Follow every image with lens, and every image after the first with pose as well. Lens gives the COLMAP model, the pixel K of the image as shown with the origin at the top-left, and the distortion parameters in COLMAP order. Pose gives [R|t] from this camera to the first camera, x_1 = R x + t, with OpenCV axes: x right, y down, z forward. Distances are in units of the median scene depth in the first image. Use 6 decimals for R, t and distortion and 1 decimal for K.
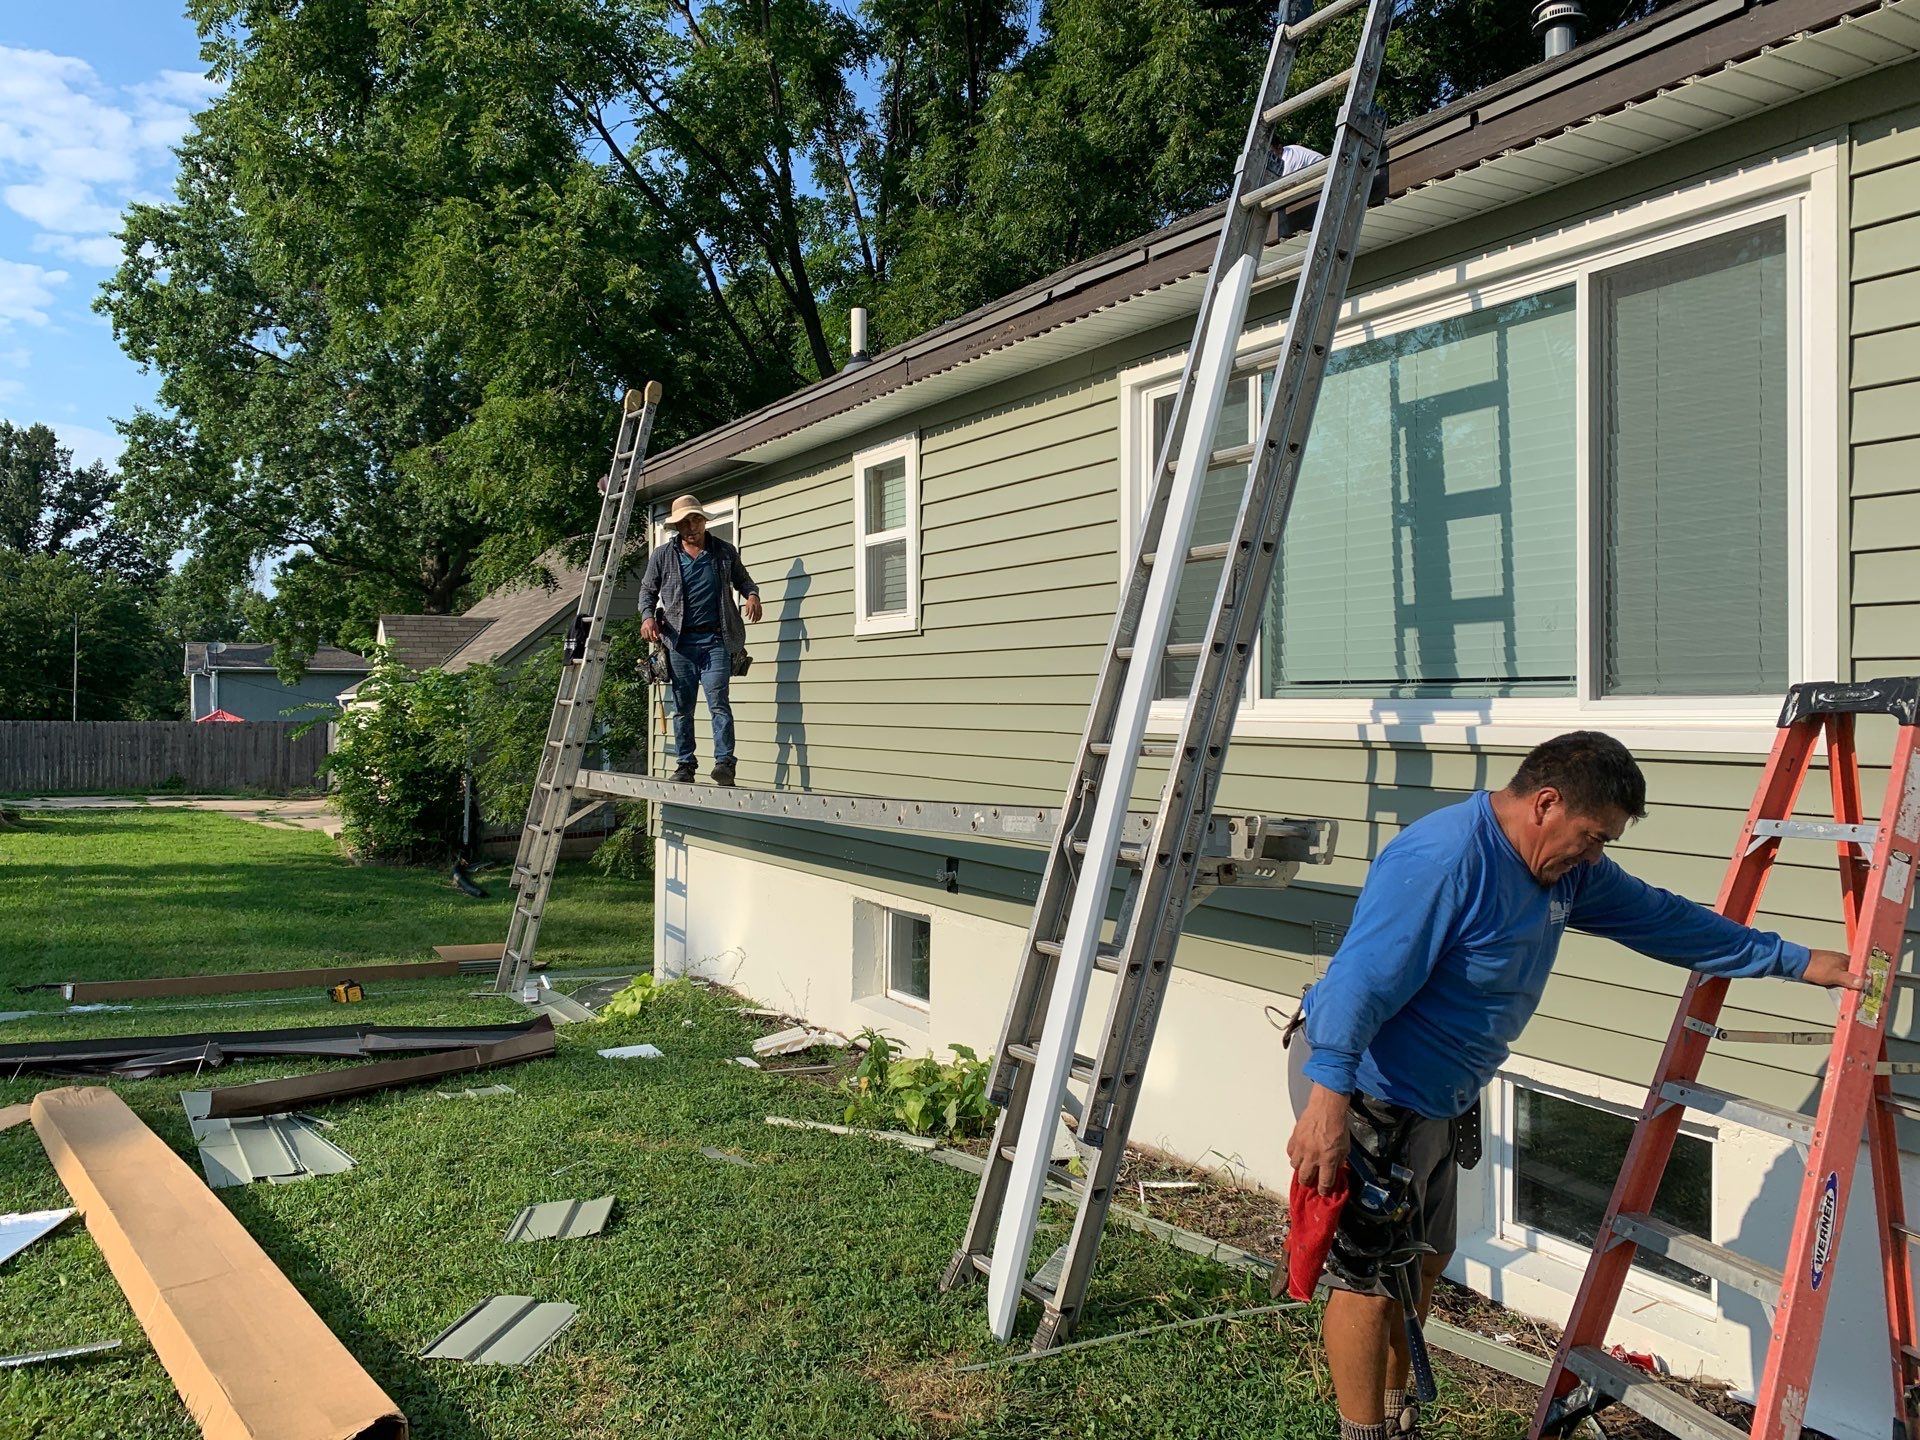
lens RADIAL K [[1454.5, 0, 953.7], [0, 1454.5, 713.5], [0, 0, 1]] dist [0.004571, -0.003806]
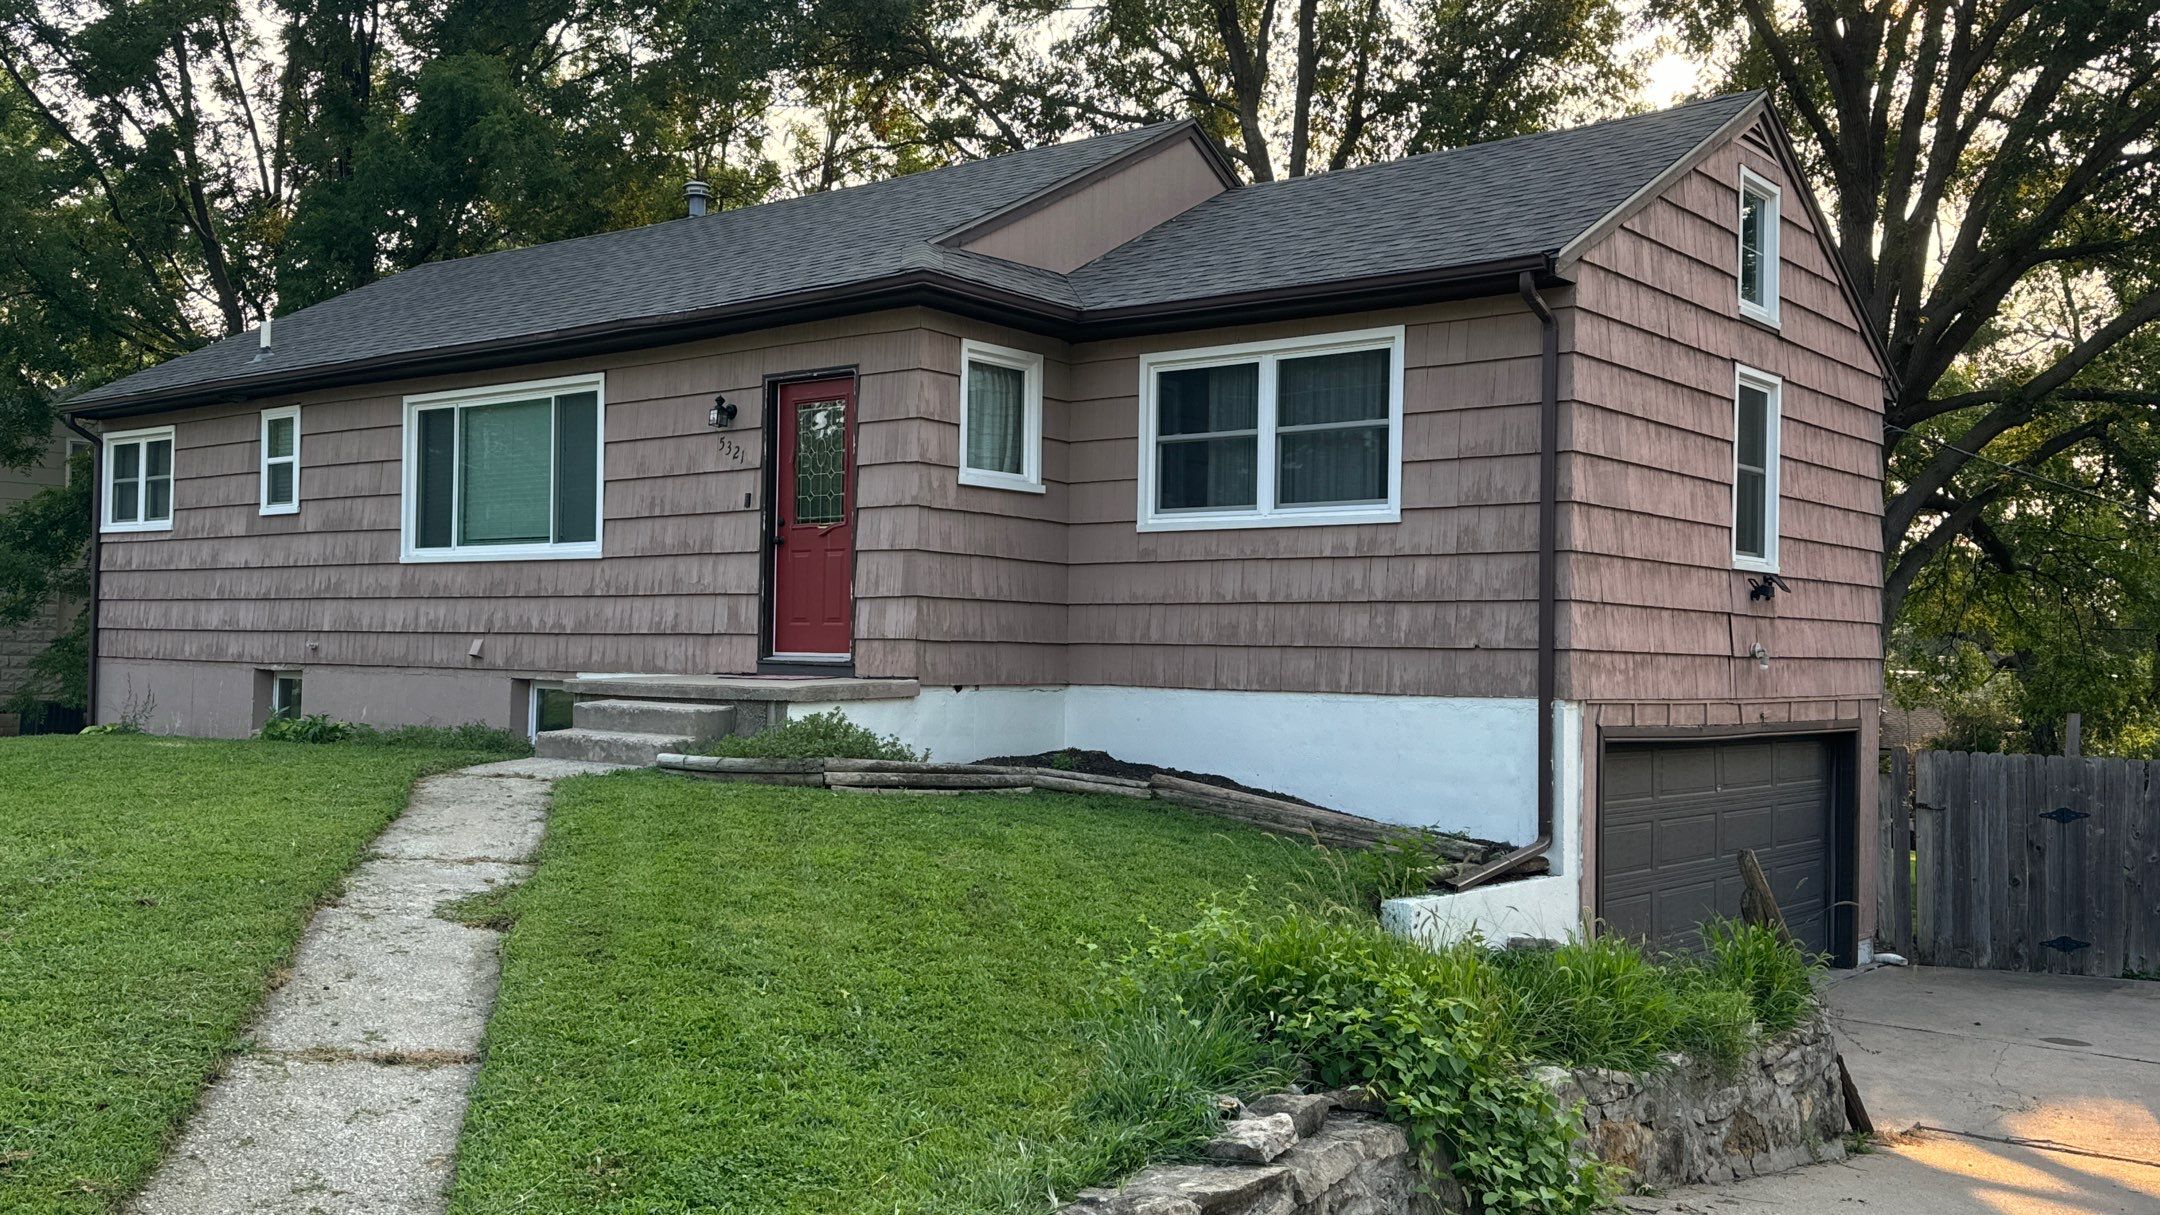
lens RADIAL K [[1887.2, 0, 1077.1], [0, 1887.2, 609.9], [0, 0, 1]] dist [0.187581, -0.424221]
pose [[0.937647, 0.022576, 0.346856, 0.101177], [-0.013448, 0.999498, -0.028702, 0.216141], [-0.347329, 0.022247, 0.937479, -2.886126]]
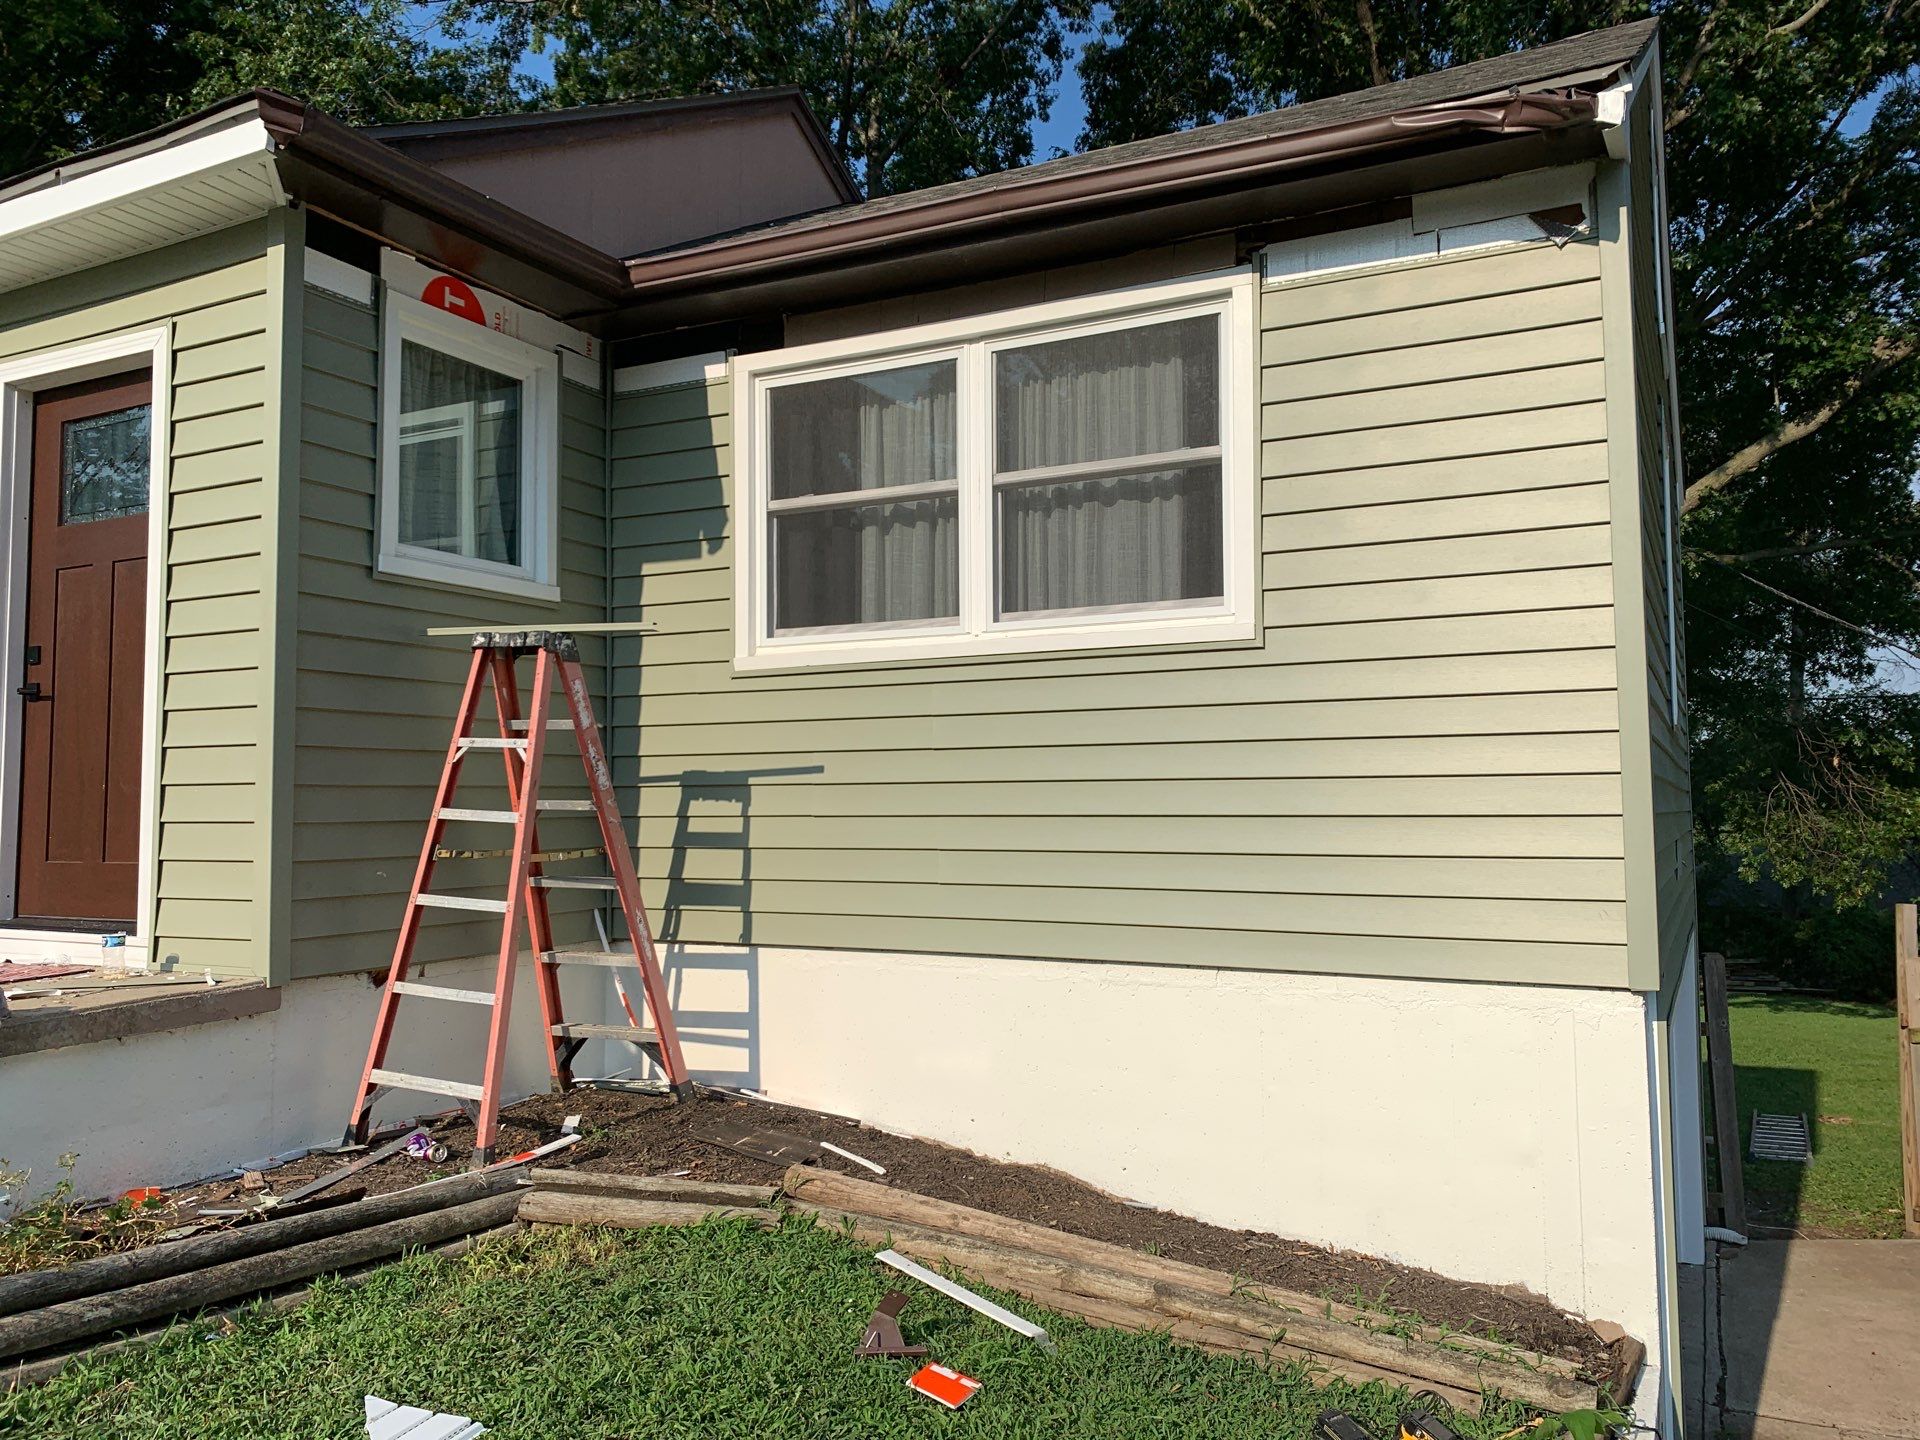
lens RADIAL K [[1478.8, 0, 952.7], [0, 1478.8, 701.8], [0, 0, 1]] dist [0.076349, -0.095909]
pose [[0.851065, 0.030869, 0.524151, 0.767509], [0.011716, 0.996905, -0.077733, 0.128908], [-0.524929, 0.072297, 0.848070, -1.159779]]
